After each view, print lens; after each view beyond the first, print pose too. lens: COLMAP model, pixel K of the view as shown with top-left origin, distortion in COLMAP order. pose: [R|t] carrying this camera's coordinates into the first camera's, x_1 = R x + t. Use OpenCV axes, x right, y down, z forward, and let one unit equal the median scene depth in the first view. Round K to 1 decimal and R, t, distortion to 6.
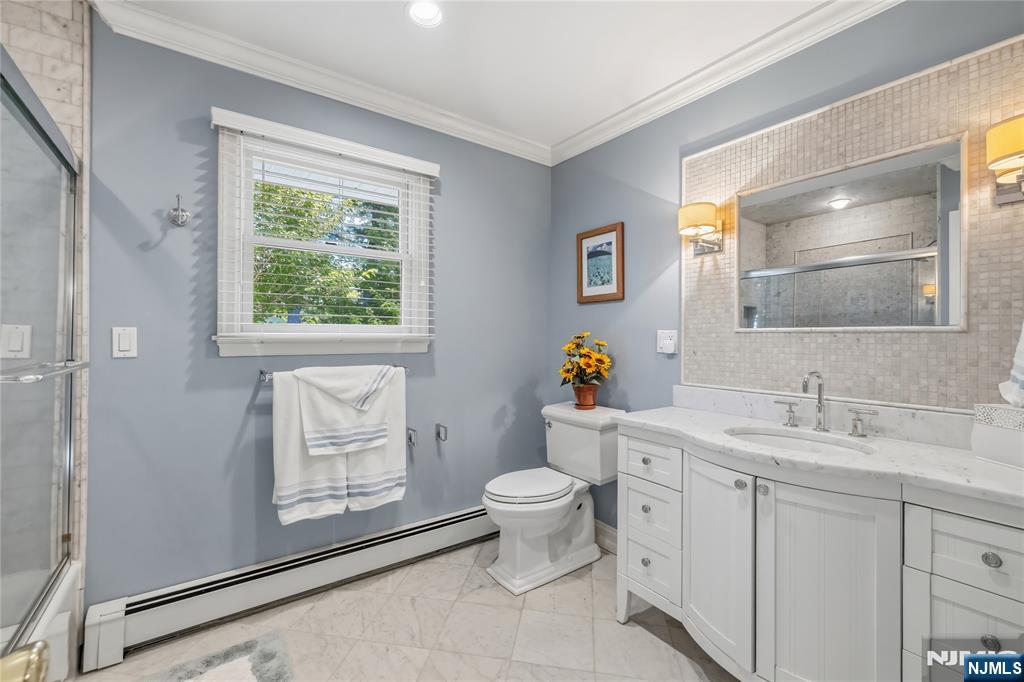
lens RADIAL K [[438.6, 0, 511.2], [0, 438.6, 340.3], [0, 0, 1]] dist [0.002094, -0.000004]
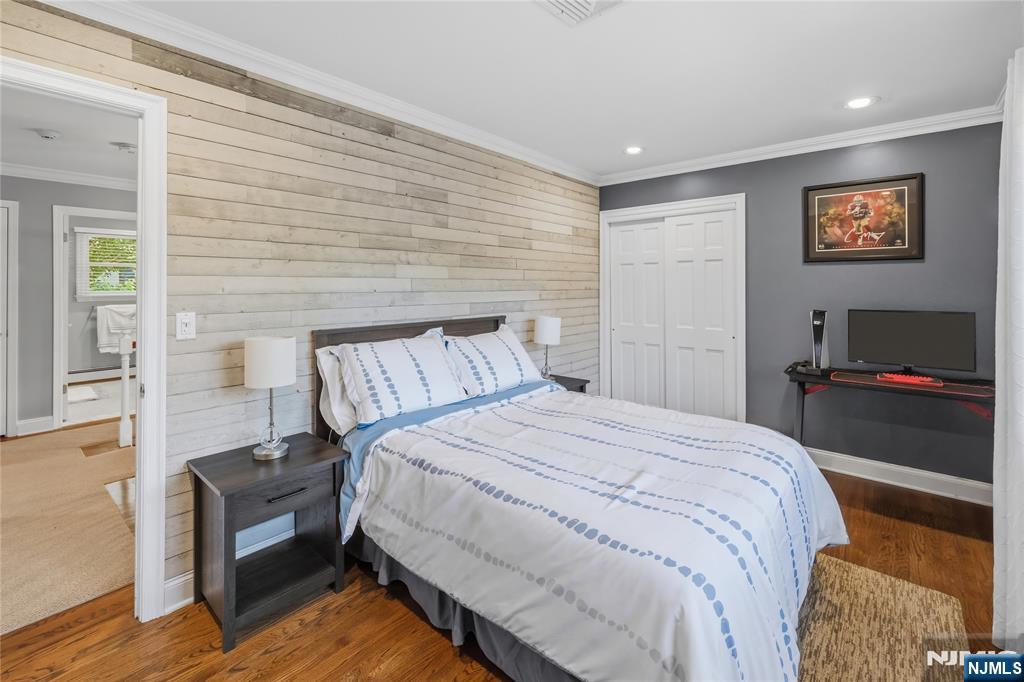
lens RADIAL K [[438.6, 0, 515.0], [0, 438.6, 338.9], [0, 0, 1]] dist [0.002094, -0.000004]
pose [[0.980410, -0.008570, 0.196779, 1.749434], [0.009561, 0.999946, -0.004088, 0.344809], [-0.196734, 0.005889, 0.980439, -2.639614]]
